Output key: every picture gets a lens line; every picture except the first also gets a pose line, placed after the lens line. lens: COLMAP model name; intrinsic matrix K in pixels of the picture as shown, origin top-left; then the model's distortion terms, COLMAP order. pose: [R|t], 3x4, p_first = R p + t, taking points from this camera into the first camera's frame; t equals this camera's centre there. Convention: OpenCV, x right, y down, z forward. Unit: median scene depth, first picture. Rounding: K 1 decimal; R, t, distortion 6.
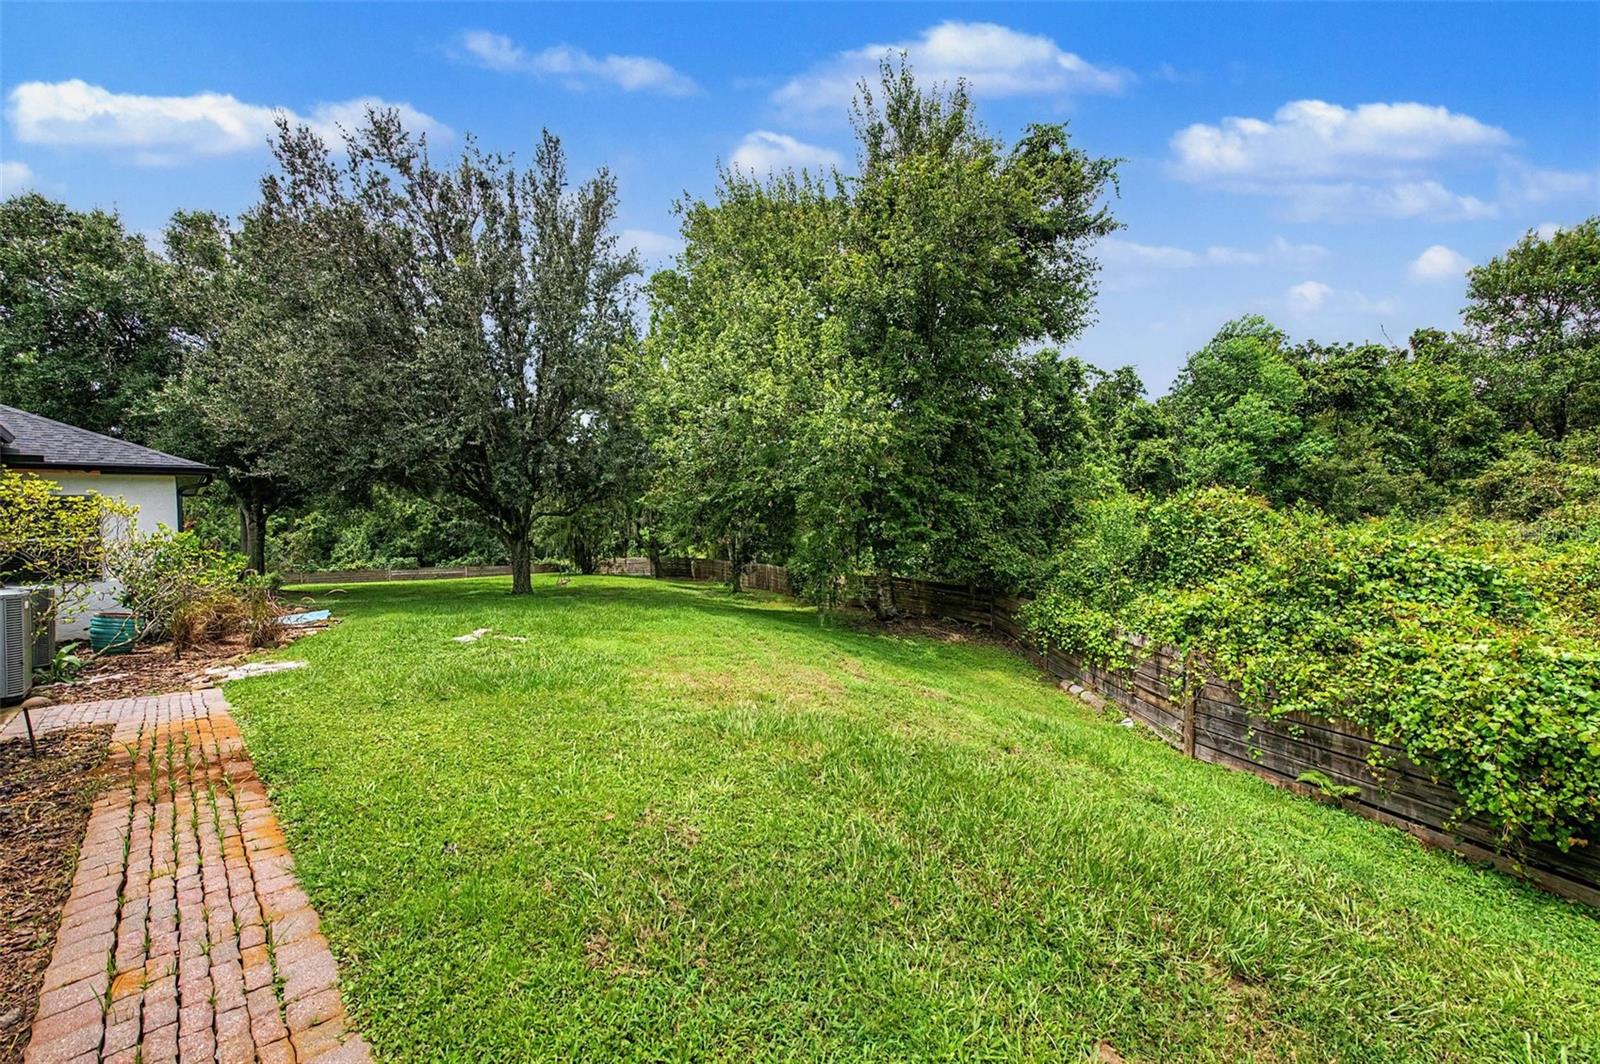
lens RADIAL K [[625.8, 0, 801.0], [0, 625.8, 529.8], [0, 0, 1]] dist [0.003429, -0.002967]
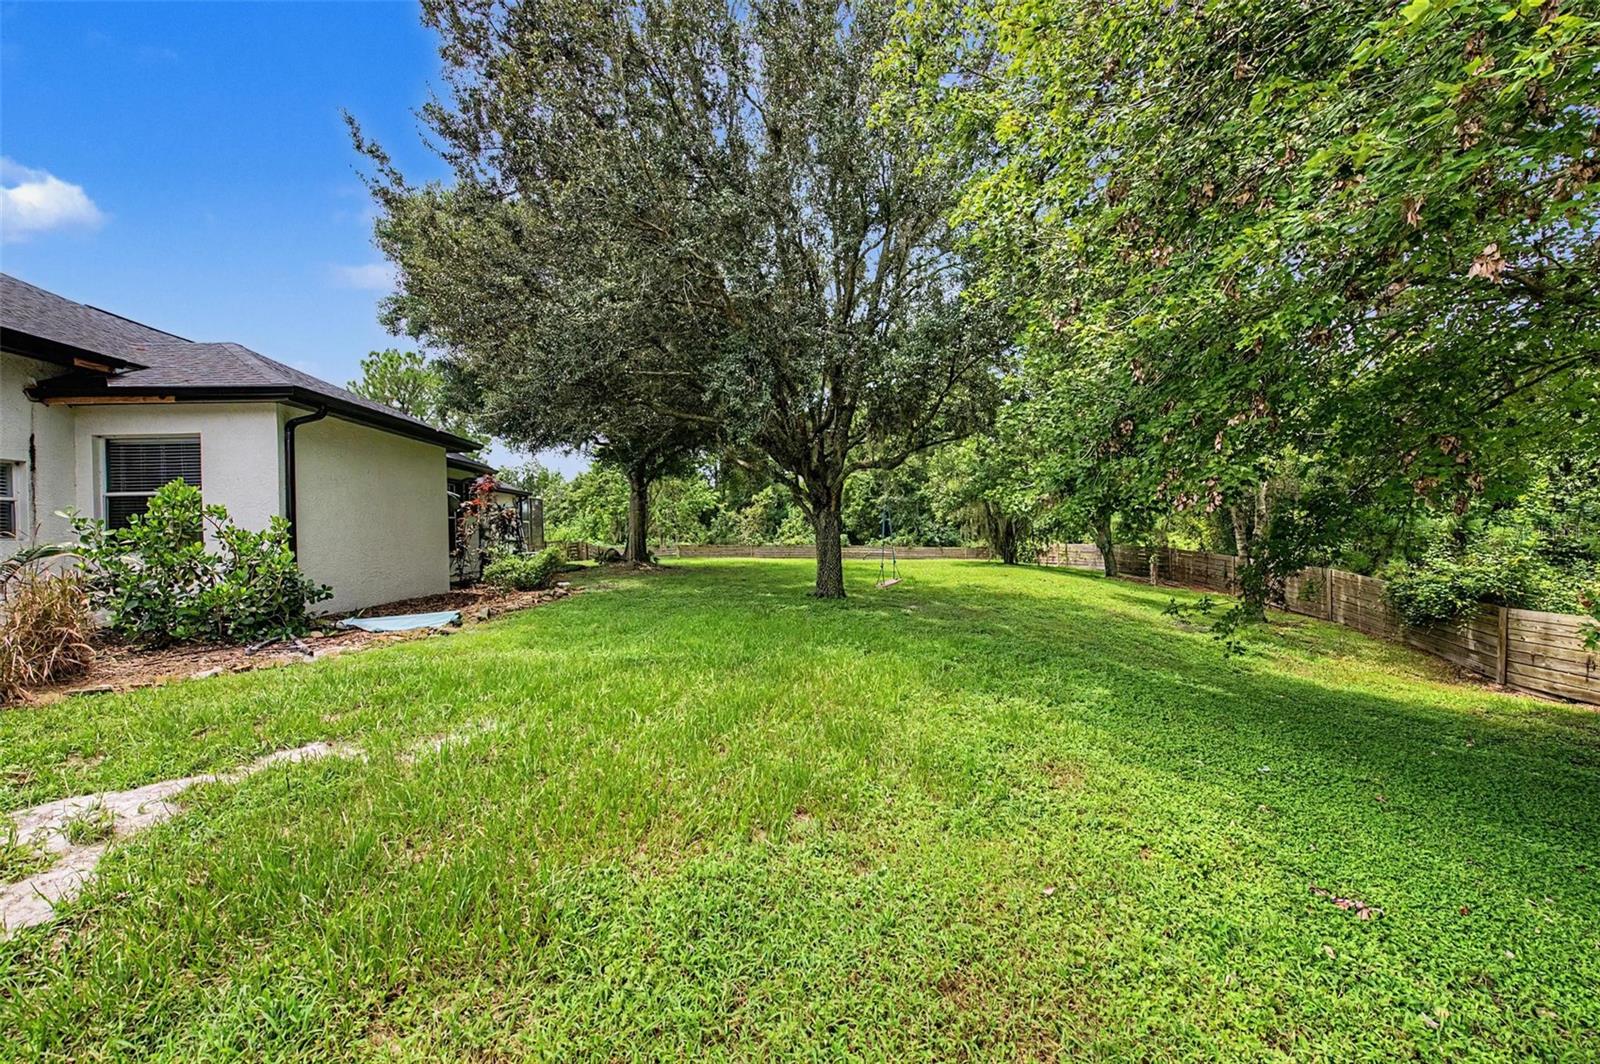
lens RADIAL K [[625.8, 0, 801.0], [0, 625.8, 529.8], [0, 0, 1]] dist [0.003429, -0.002967]
pose [[0.742934, 0.025195, -0.668890, -0.047855], [-0.007048, 0.999530, 0.029821, 0.018018], [0.669327, -0.017441, 0.742763, 0.494250]]
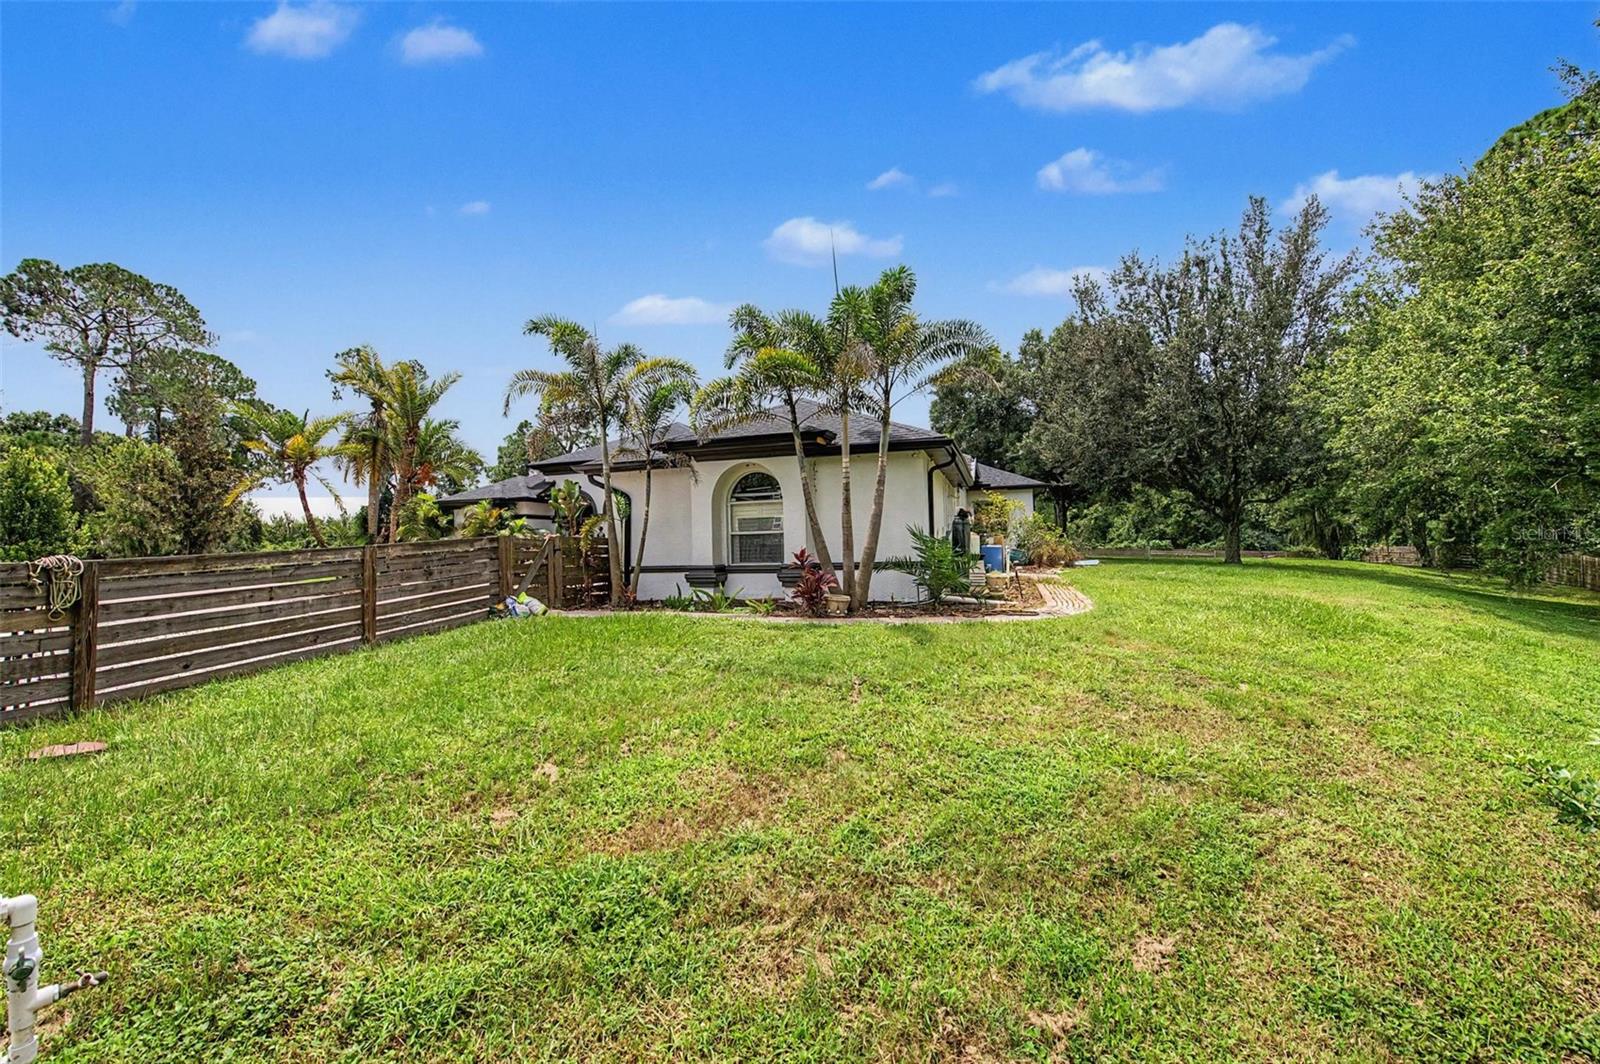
lens RADIAL K [[625.8, 0, 801.0], [0, 625.8, 529.8], [0, 0, 1]] dist [0.003429, -0.002967]
pose [[0.449001, 0.009965, -0.893476, 0.295274], [0.004734, 0.999897, 0.013531, 0.009356], [0.893519, -0.010305, 0.448908, -0.357529]]
